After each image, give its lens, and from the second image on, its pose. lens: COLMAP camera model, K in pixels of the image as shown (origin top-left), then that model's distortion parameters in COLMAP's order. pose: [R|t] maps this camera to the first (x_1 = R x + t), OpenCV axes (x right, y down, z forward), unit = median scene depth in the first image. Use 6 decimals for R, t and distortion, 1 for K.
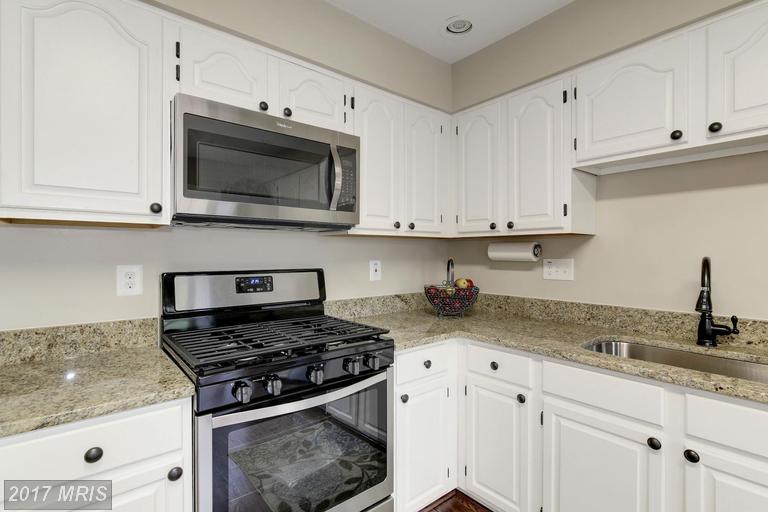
lens RADIAL K [[358.9, 0, 384.0], [0, 358.9, 256.0], [0, 0, 1]] dist [-0.002294, -0.000360]
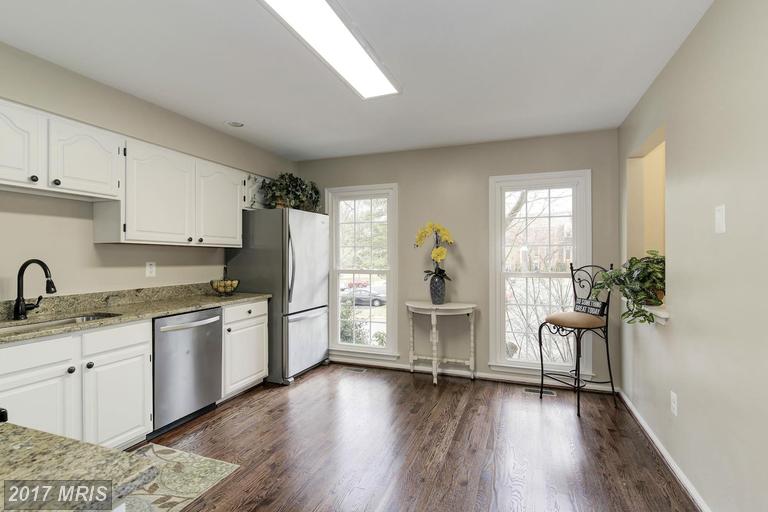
lens RADIAL K [[374.8, 0, 384.0], [0, 374.8, 256.0], [0, 0, 1]] dist [-0.000321, 0.000106]
pose [[-0.502976, 0.001361, 0.864299, -1.060575], [0.006948, 0.999973, 0.002468, -0.004503], [-0.864273, 0.007247, -0.502972, 0.430736]]
